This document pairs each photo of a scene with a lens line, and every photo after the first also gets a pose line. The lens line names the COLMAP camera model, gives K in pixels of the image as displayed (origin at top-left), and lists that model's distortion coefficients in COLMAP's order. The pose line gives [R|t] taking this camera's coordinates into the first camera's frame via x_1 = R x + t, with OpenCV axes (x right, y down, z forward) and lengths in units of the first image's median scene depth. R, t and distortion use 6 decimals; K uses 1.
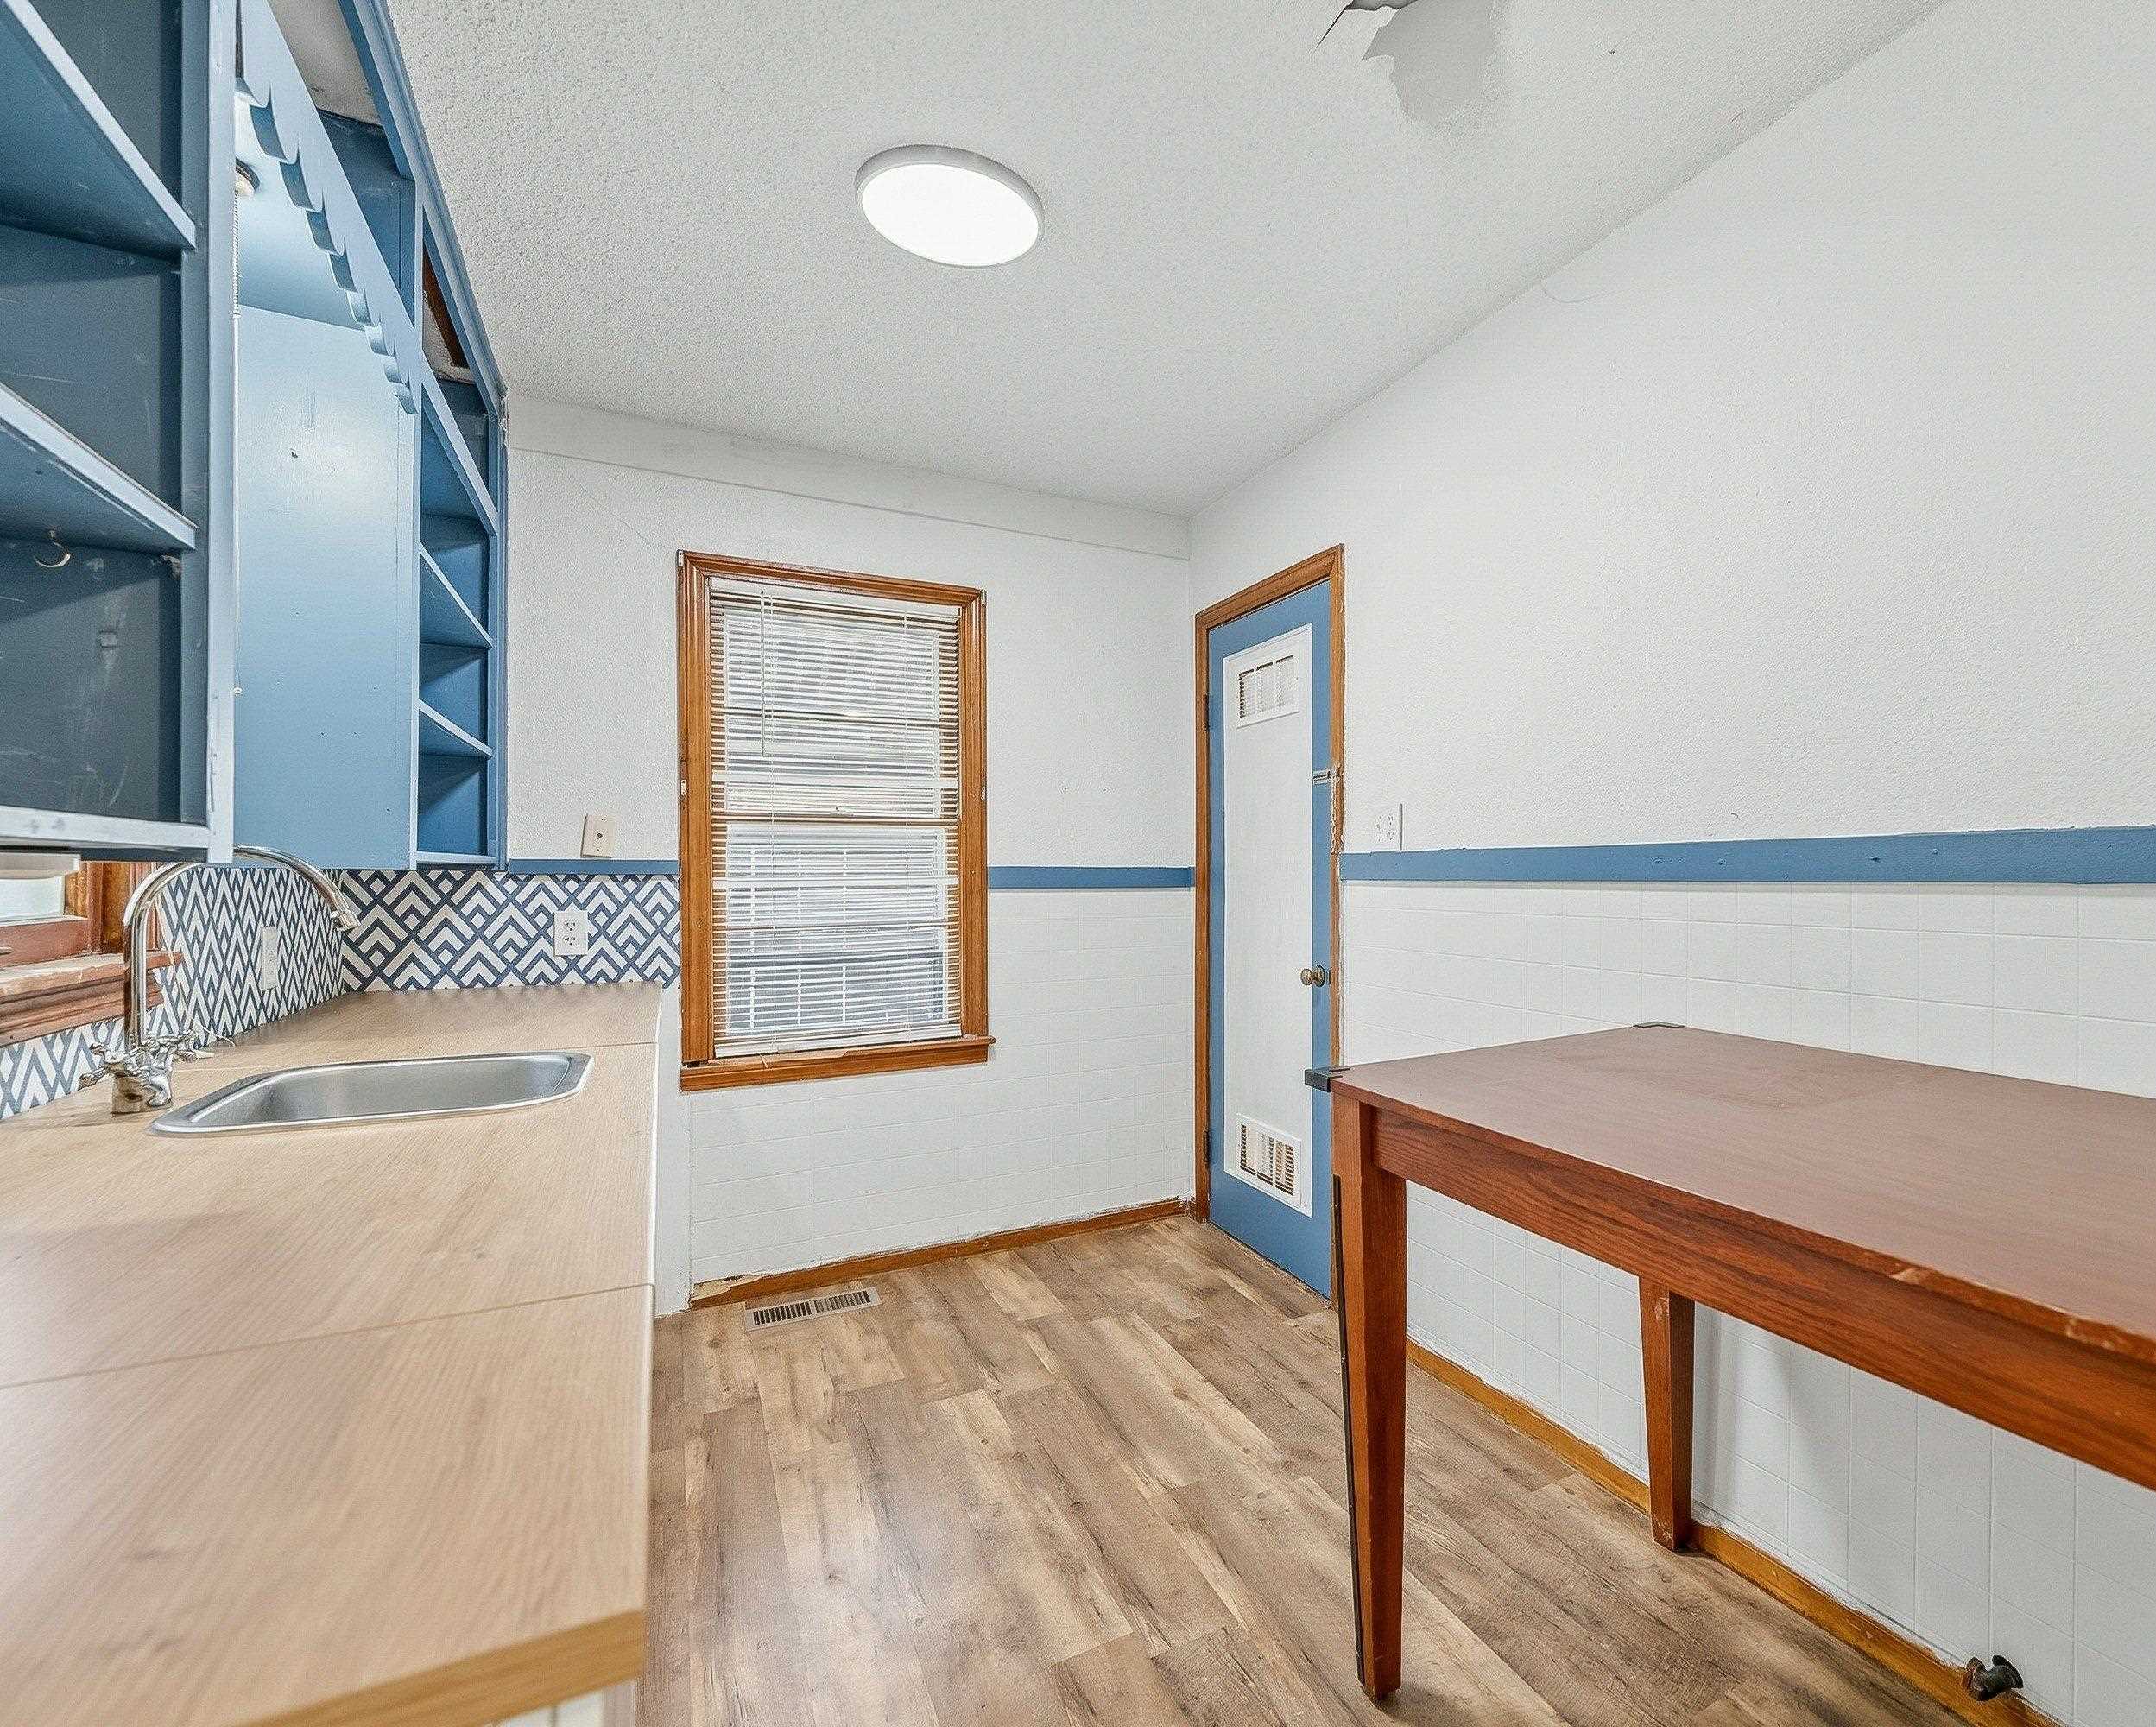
lens RADIAL K [[1186.9, 0, 1078.0], [0, 1186.9, 870.8], [0, 0, 1]] dist [-0.011359, 0.001253]
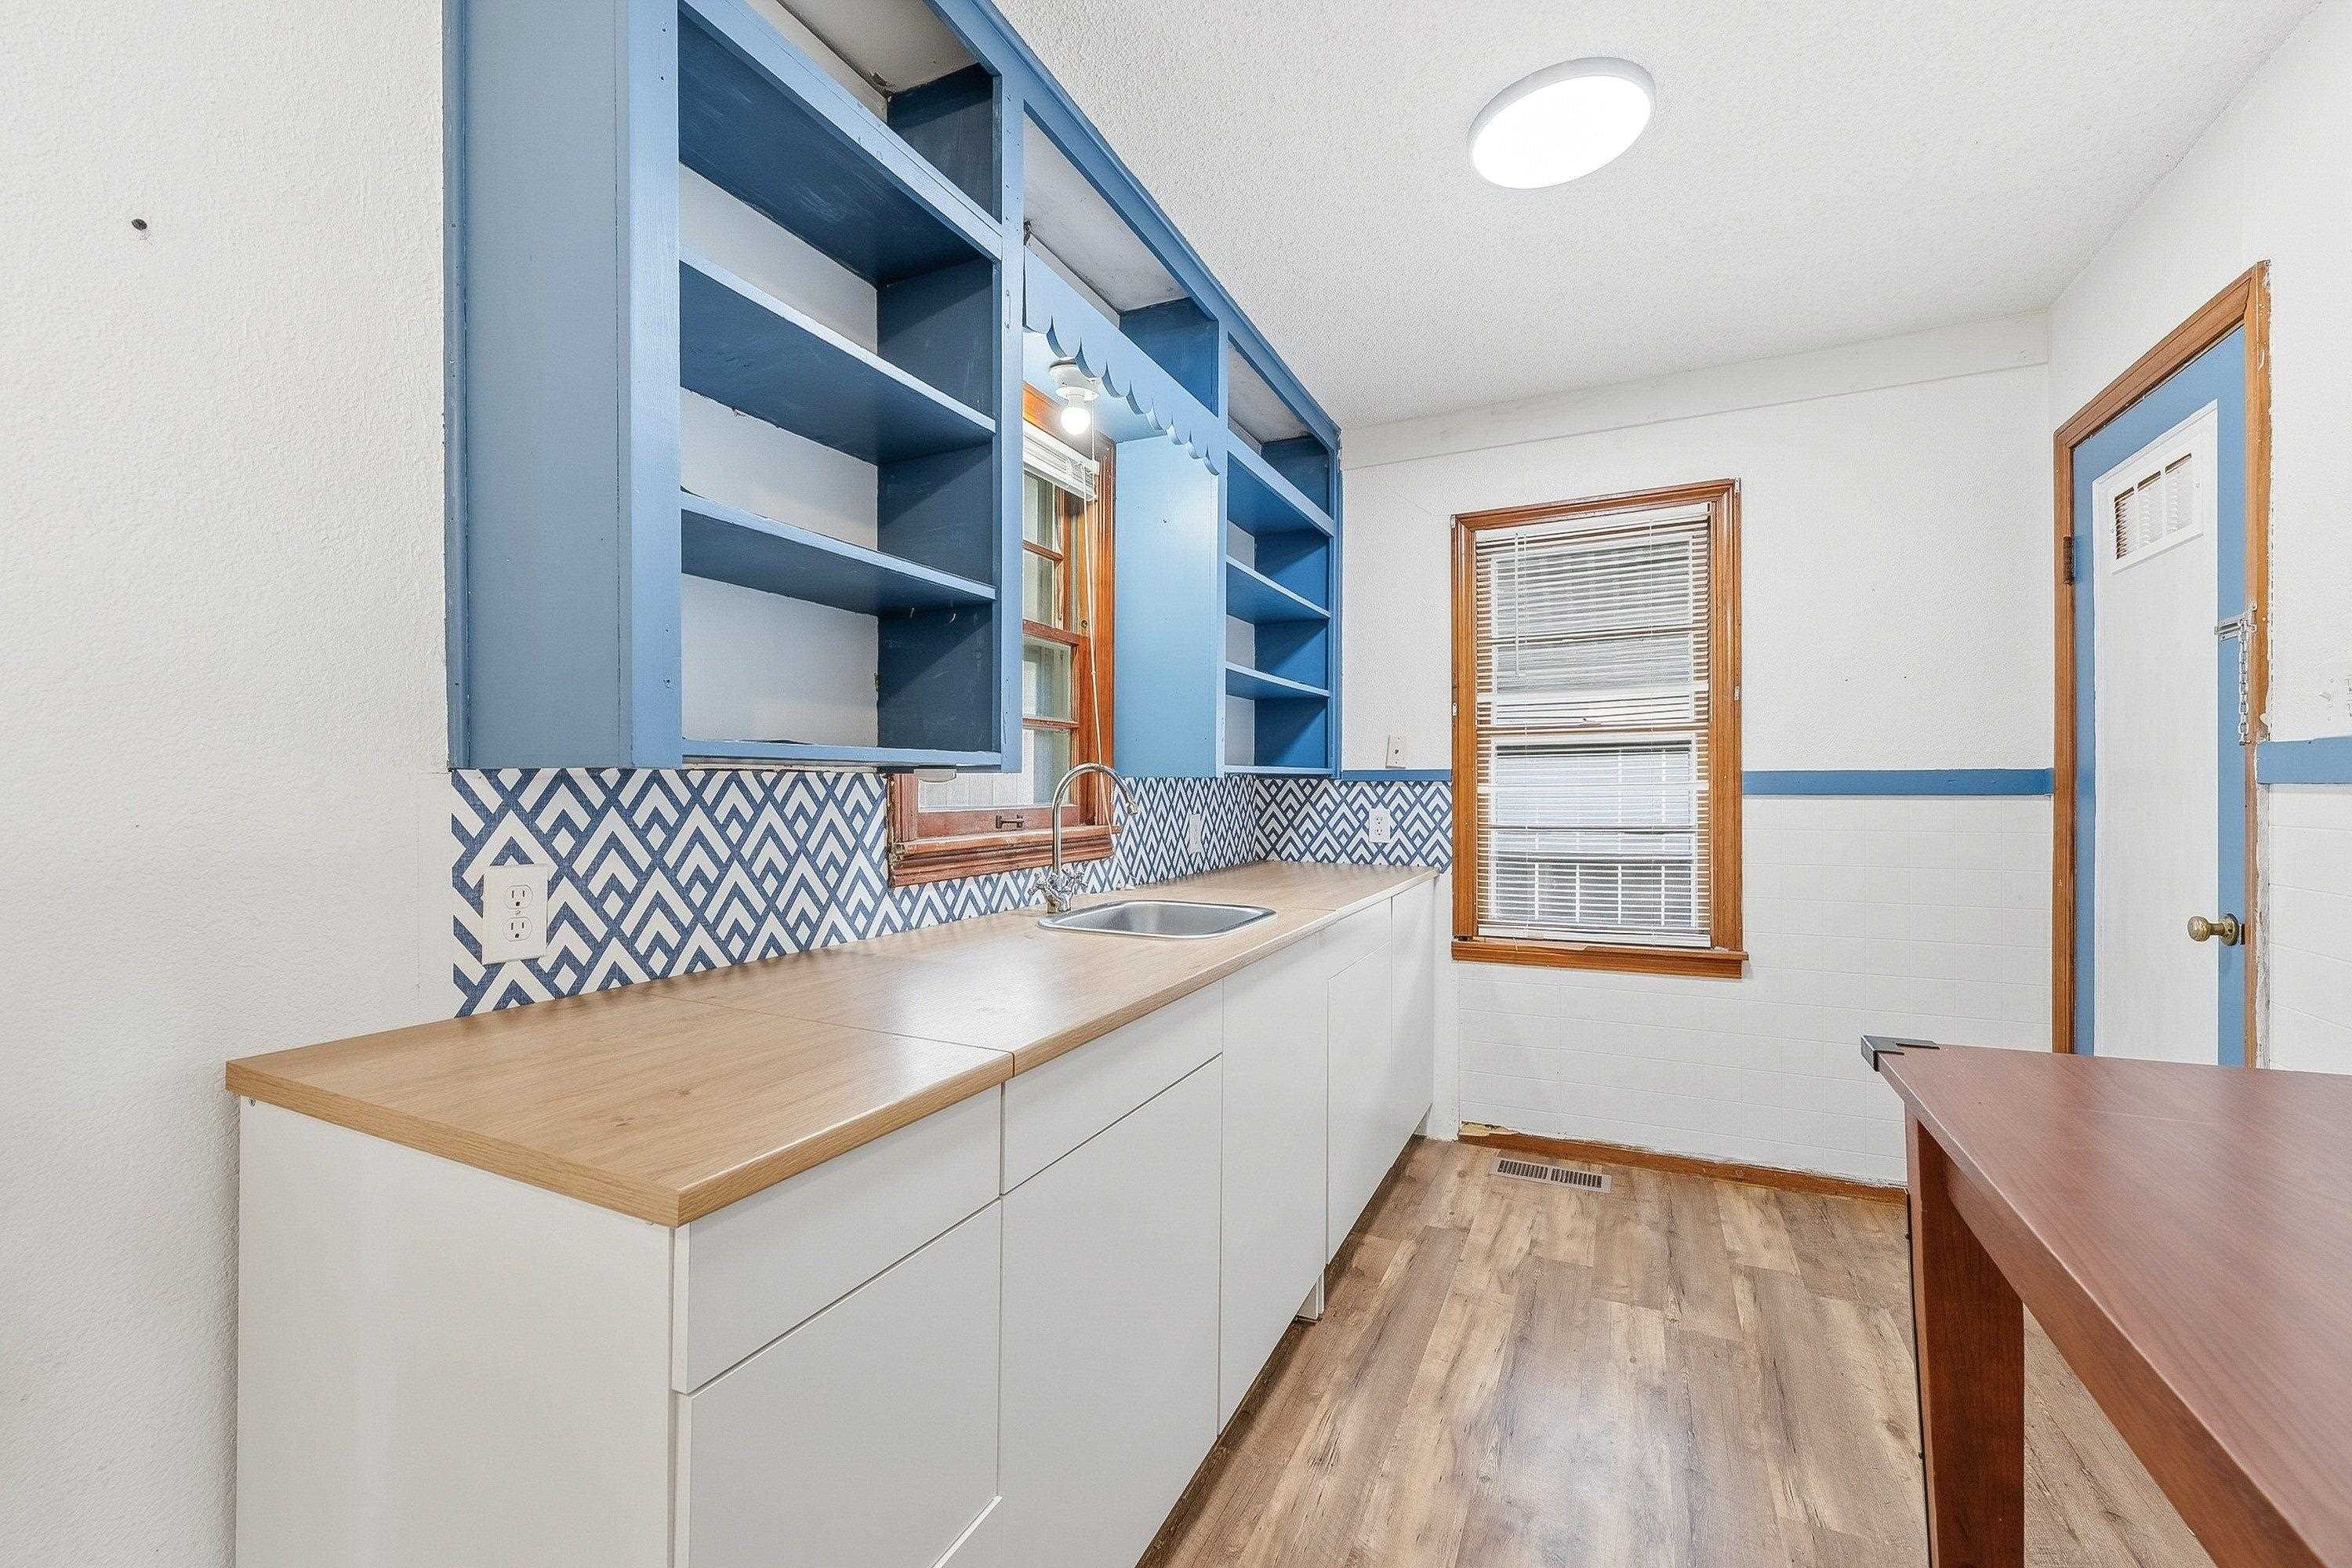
lens RADIAL K [[955.7, 0, 1174.5], [0, 955.7, 782.9], [0, 0, 1]] dist [-0.001431, 0.000274]
pose [[0.550026, -0.003116, -0.835141, 0.327660], [0.003231, 0.999993, -0.001603, 0.005697], [0.835141, -0.001817, 0.550033, 0.222186]]
